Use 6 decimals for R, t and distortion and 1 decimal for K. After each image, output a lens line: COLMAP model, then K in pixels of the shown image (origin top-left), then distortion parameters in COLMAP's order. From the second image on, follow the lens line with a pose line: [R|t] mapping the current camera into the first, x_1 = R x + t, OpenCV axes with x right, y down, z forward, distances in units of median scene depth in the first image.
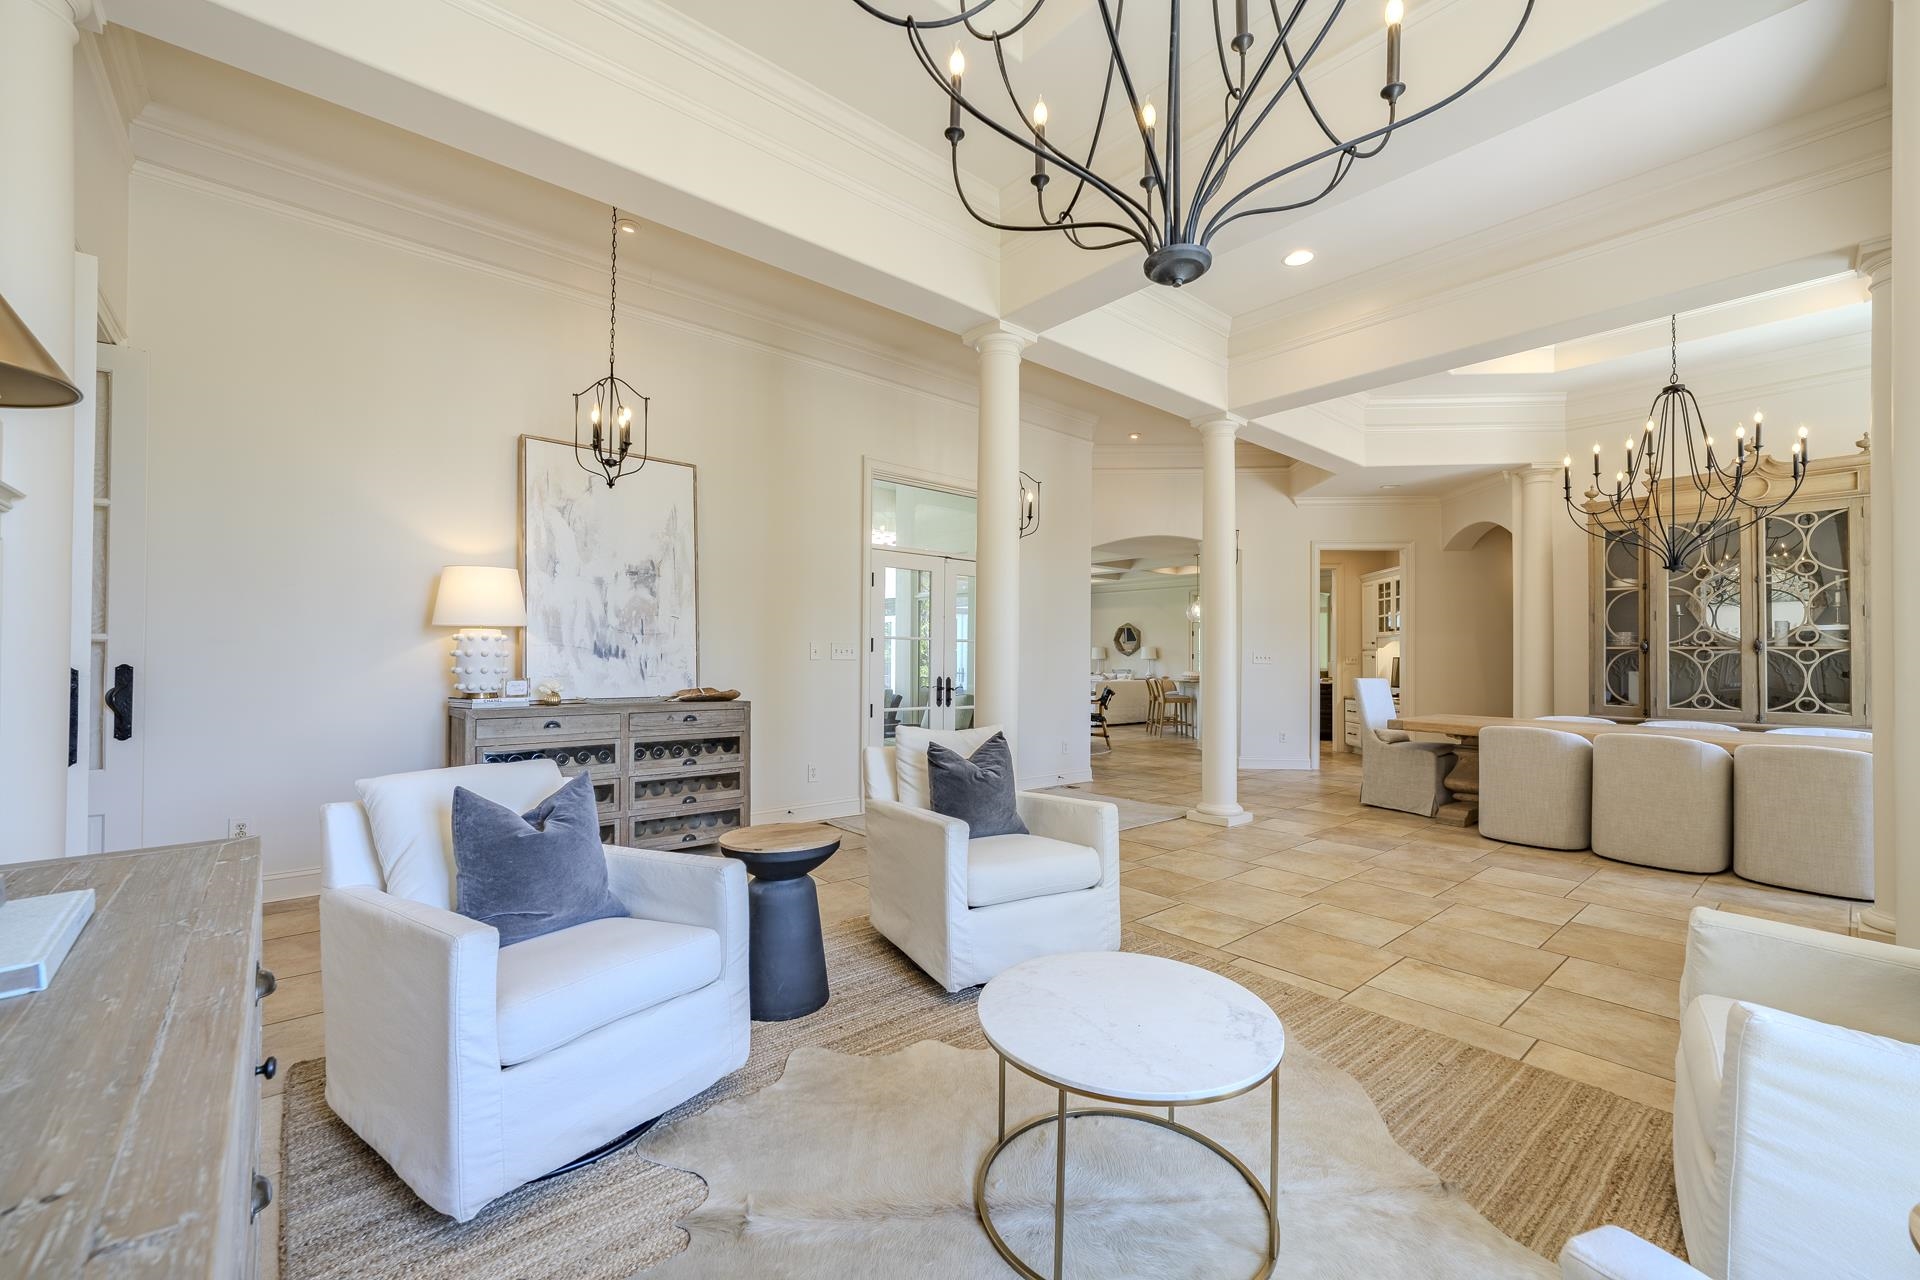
lens RADIAL K [[772.5, 0, 956.3], [0, 772.5, 644.4], [0, 0, 1]] dist [0.000417, -0.000593]
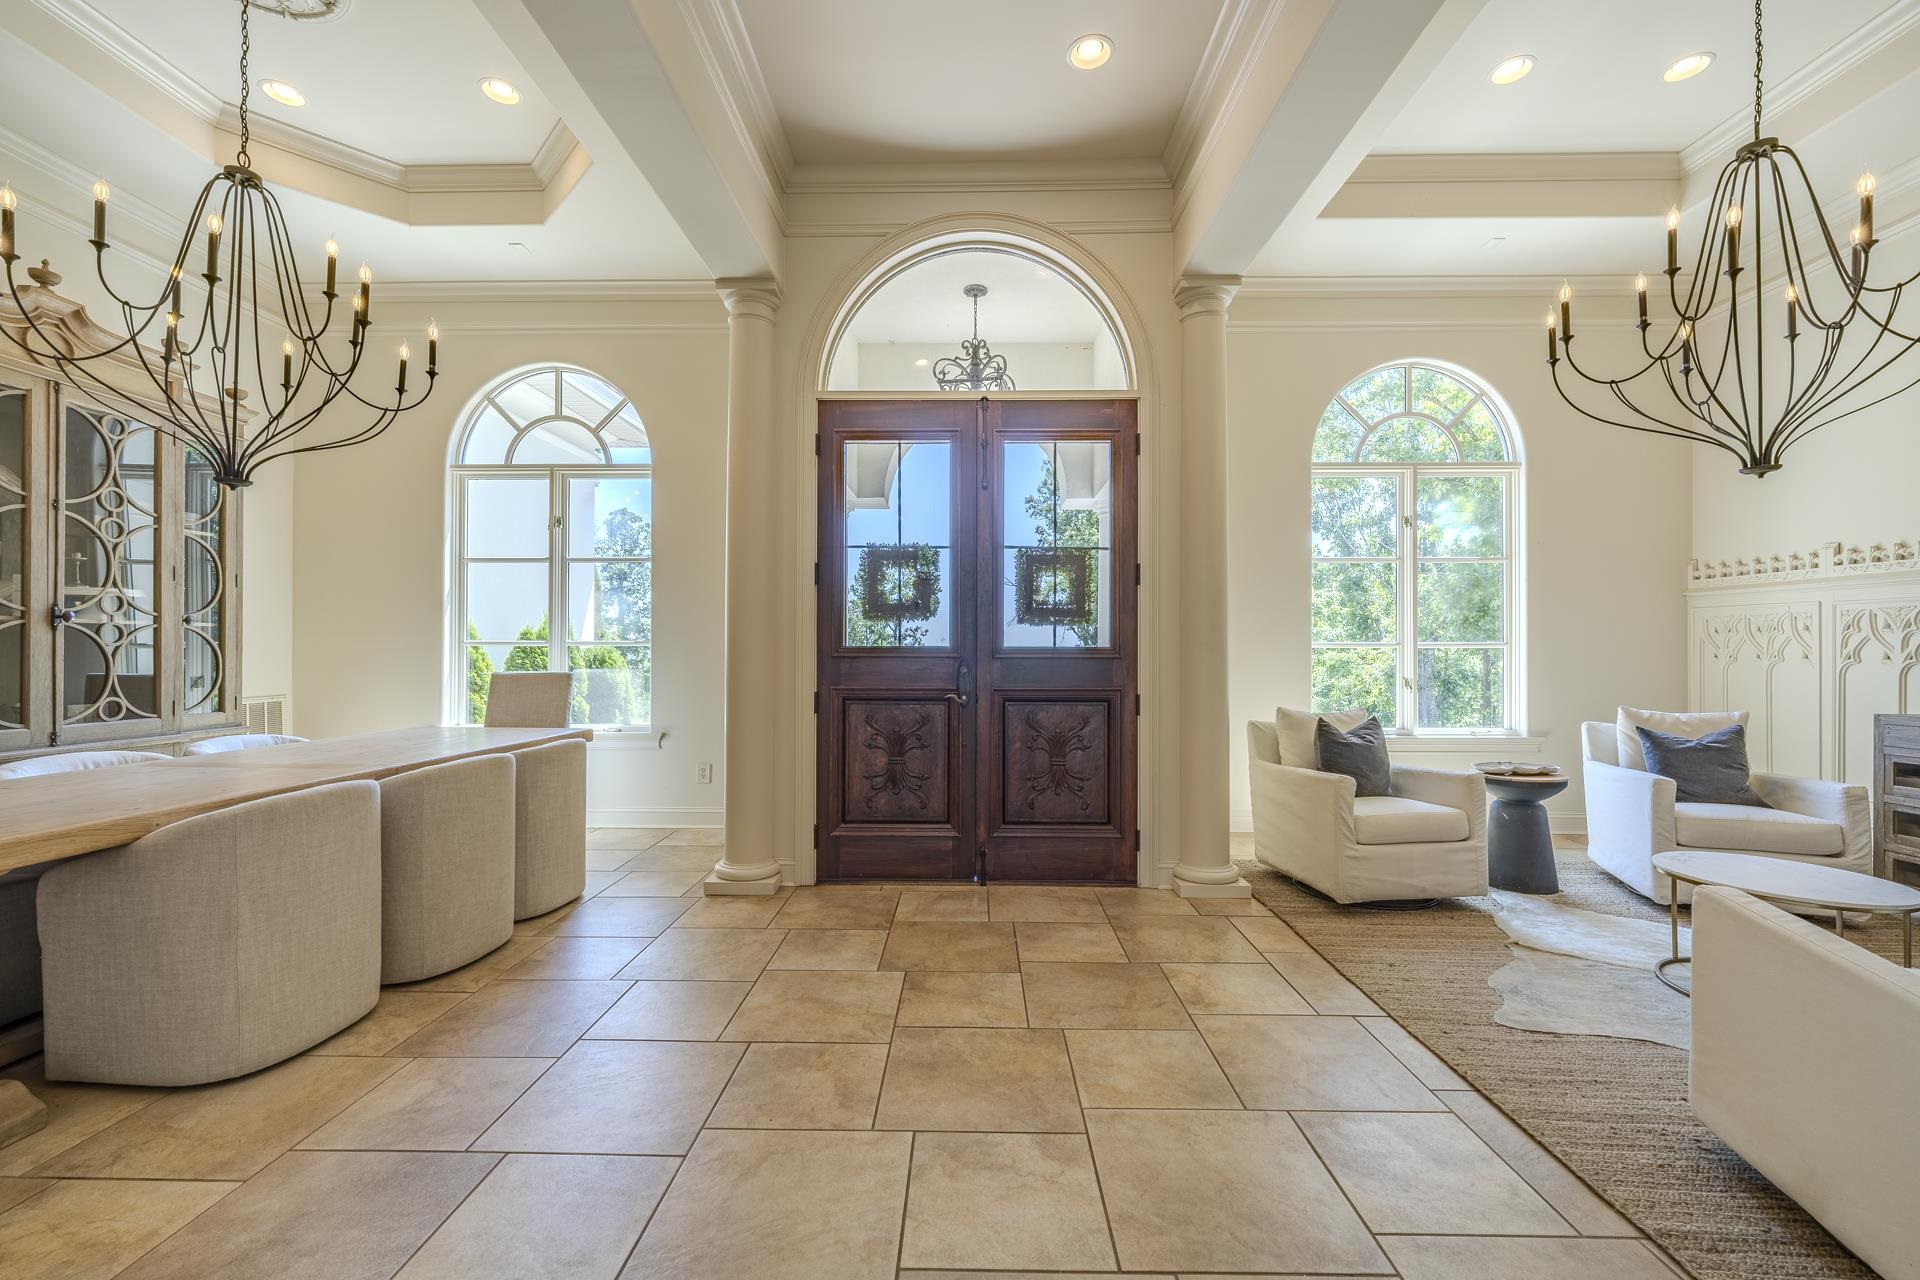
lens RADIAL K [[772.5, 0, 956.3], [0, 772.5, 644.4], [0, 0, 1]] dist [0.000417, -0.000593]
pose [[-0.747149, -0.004093, 0.664644, 0.194623], [-0.019419, 0.999689, -0.015674, 0.029254], [-0.664373, -0.024618, -0.746995, 1.503211]]
